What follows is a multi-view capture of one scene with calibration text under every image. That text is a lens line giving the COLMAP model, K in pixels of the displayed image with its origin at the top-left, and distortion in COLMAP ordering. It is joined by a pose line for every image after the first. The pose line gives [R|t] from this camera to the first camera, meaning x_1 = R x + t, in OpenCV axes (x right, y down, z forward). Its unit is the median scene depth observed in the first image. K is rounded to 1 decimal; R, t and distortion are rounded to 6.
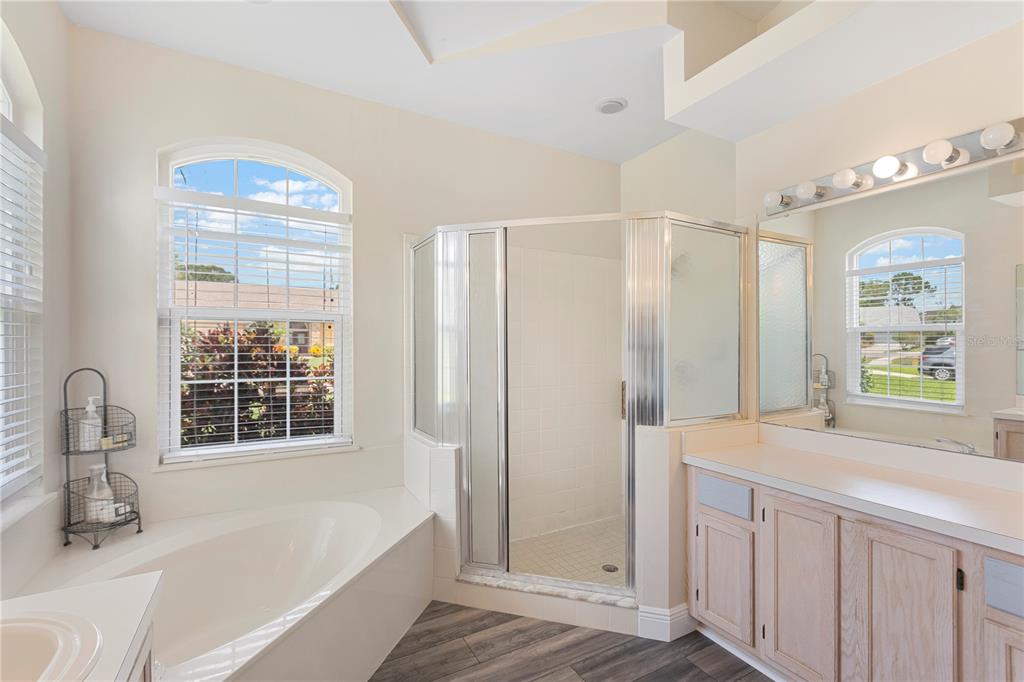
lens RADIAL K [[458.8, 0, 512.5], [0, 458.8, 346.9], [0, 0, 1]] dist [-0.000802, -0.000607]
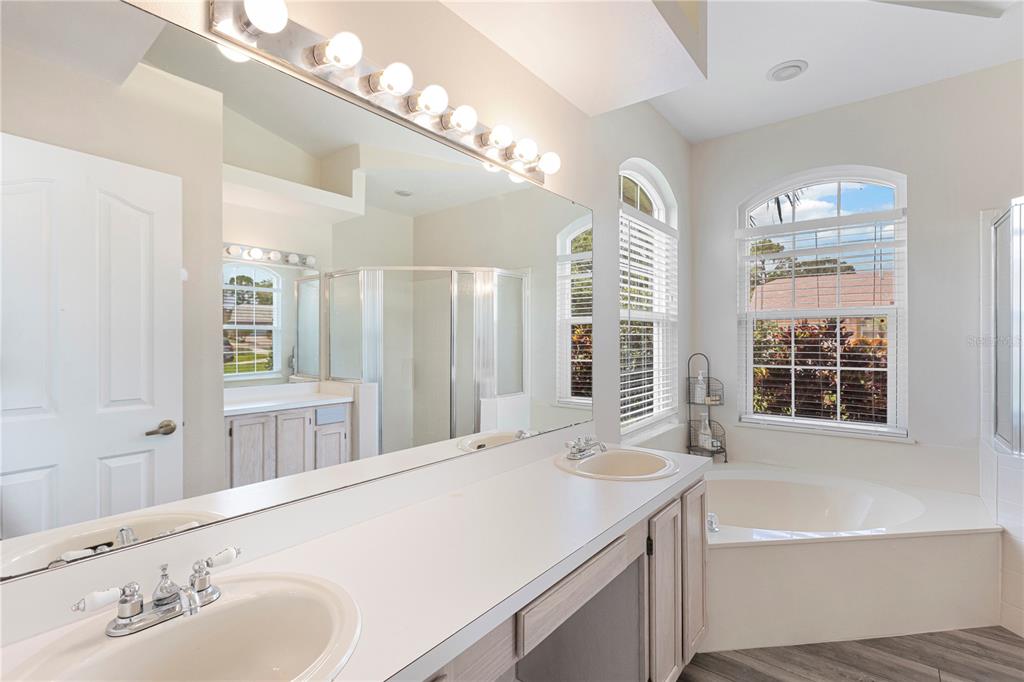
lens RADIAL K [[458.2, 0, 512.8], [0, 458.2, 338.0], [0, 0, 1]] dist [0.002819, 0.000527]
pose [[0.378878, -0.006824, -0.925421, 0.325416], [0.001698, 0.999976, -0.006678, 0.002183], [0.925445, 0.000958, 0.378881, -0.227587]]
